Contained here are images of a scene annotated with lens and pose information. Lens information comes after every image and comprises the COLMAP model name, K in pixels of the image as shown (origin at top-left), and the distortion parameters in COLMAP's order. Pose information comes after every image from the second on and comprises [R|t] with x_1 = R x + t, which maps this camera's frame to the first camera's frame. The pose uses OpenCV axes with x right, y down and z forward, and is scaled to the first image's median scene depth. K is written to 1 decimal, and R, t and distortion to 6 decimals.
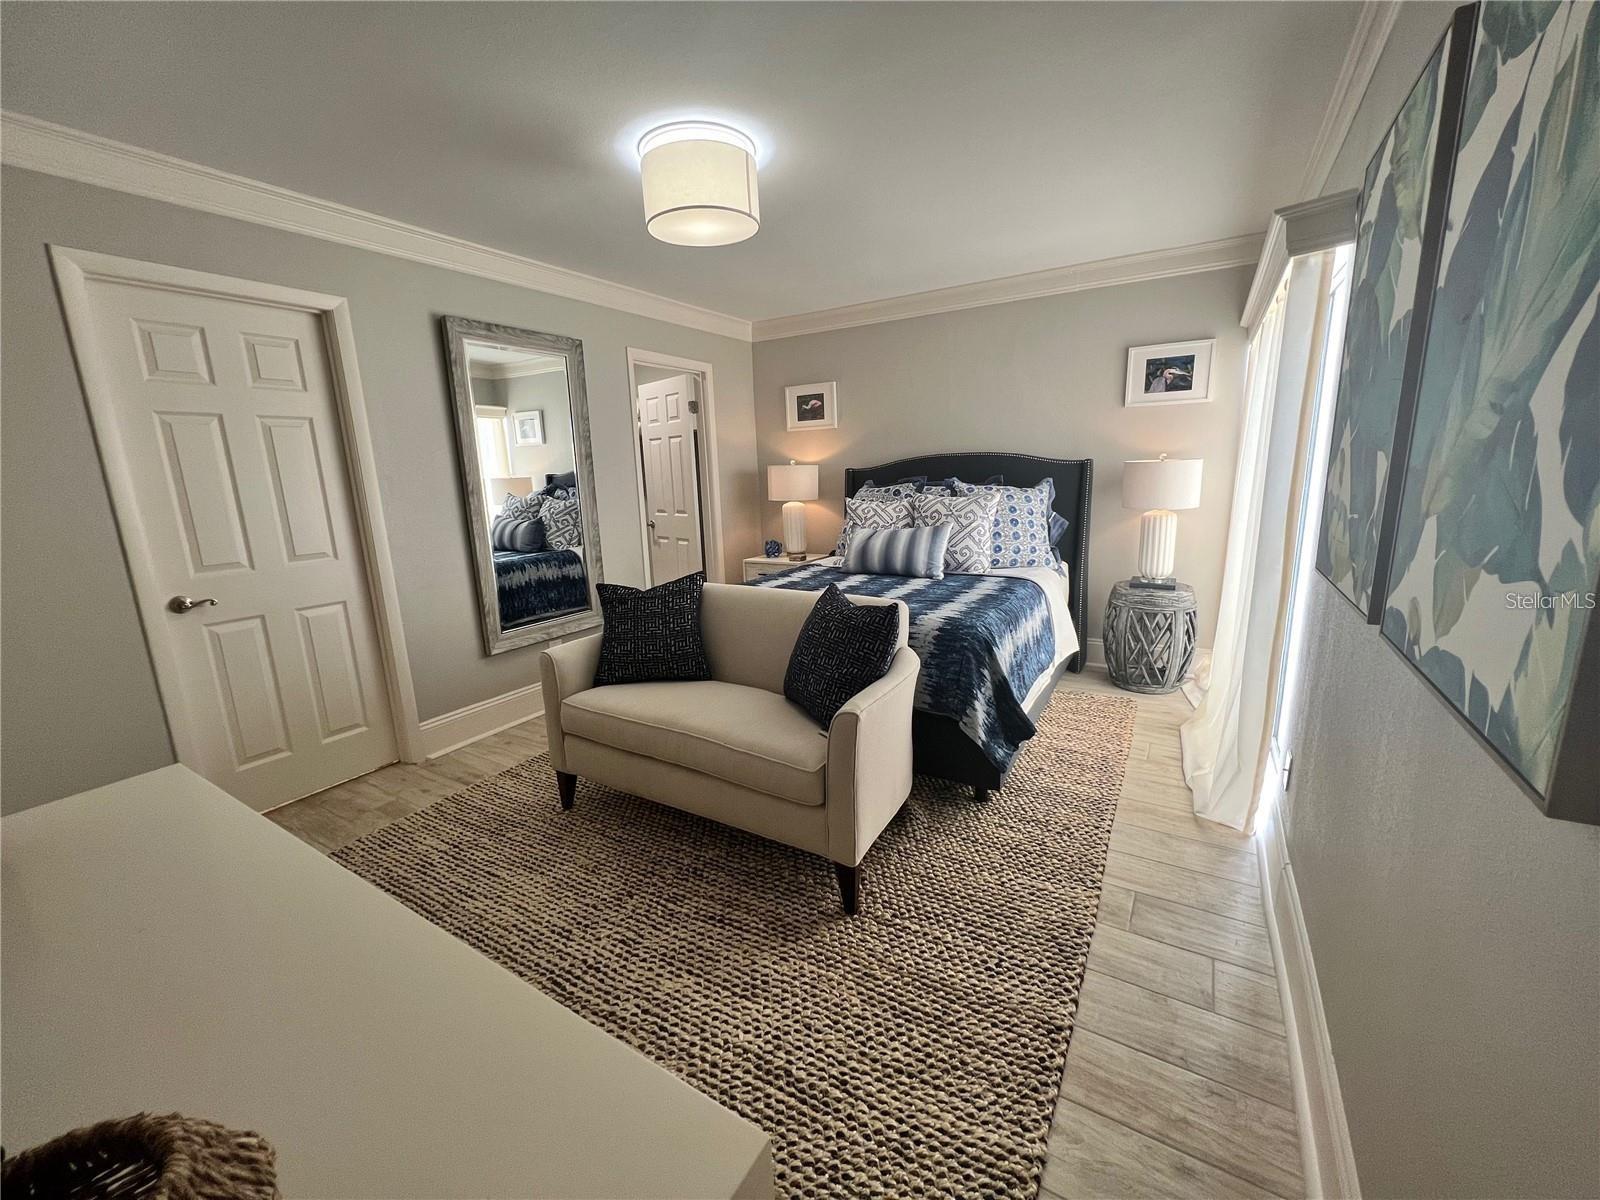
lens RADIAL K [[641.8, 0, 799.2], [0, 641.8, 601.3], [0, 0, 1]] dist [0.004101, -0.000042]
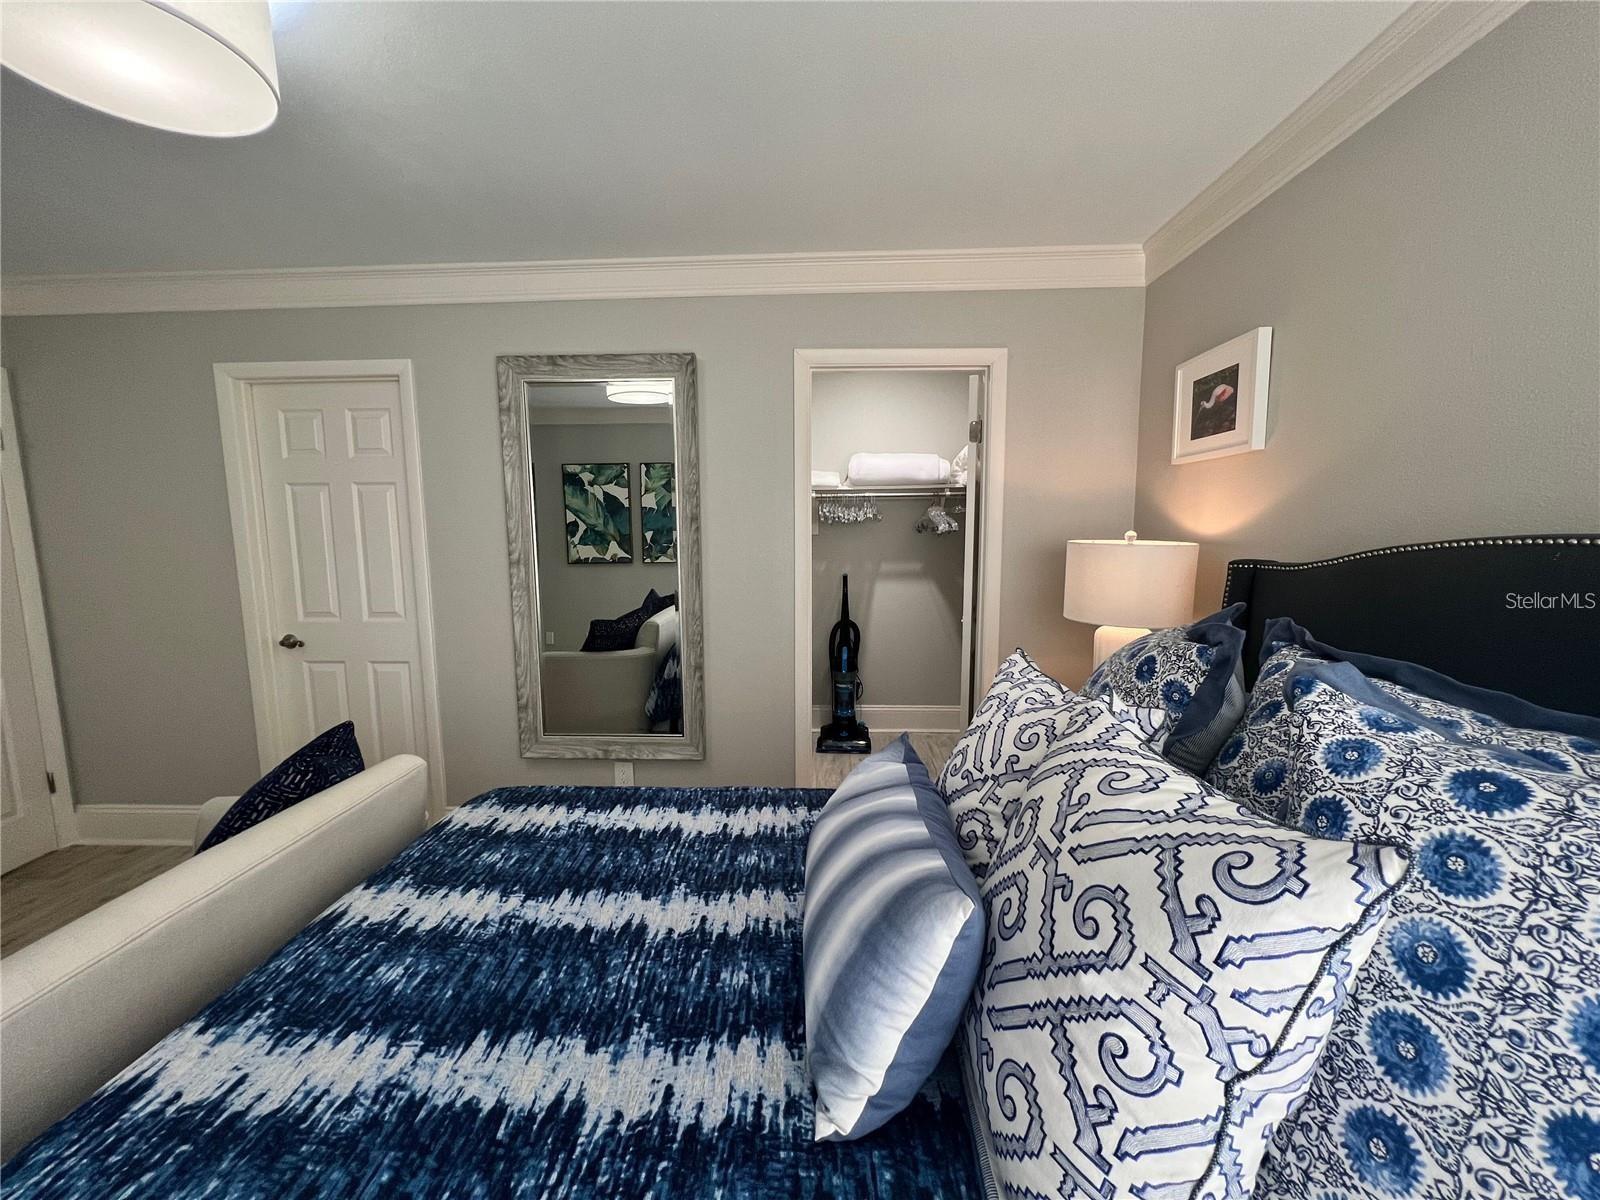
lens RADIAL K [[641.8, 0, 795.4], [0, 641.8, 603.8], [0, 0, 1]] dist [0.004101, -0.000042]
pose [[0.487641, 0.136027, -0.862382, 0.264078], [-0.188655, 0.980868, 0.048040, -0.151698], [0.852417, 0.139267, 0.503974, 0.603586]]
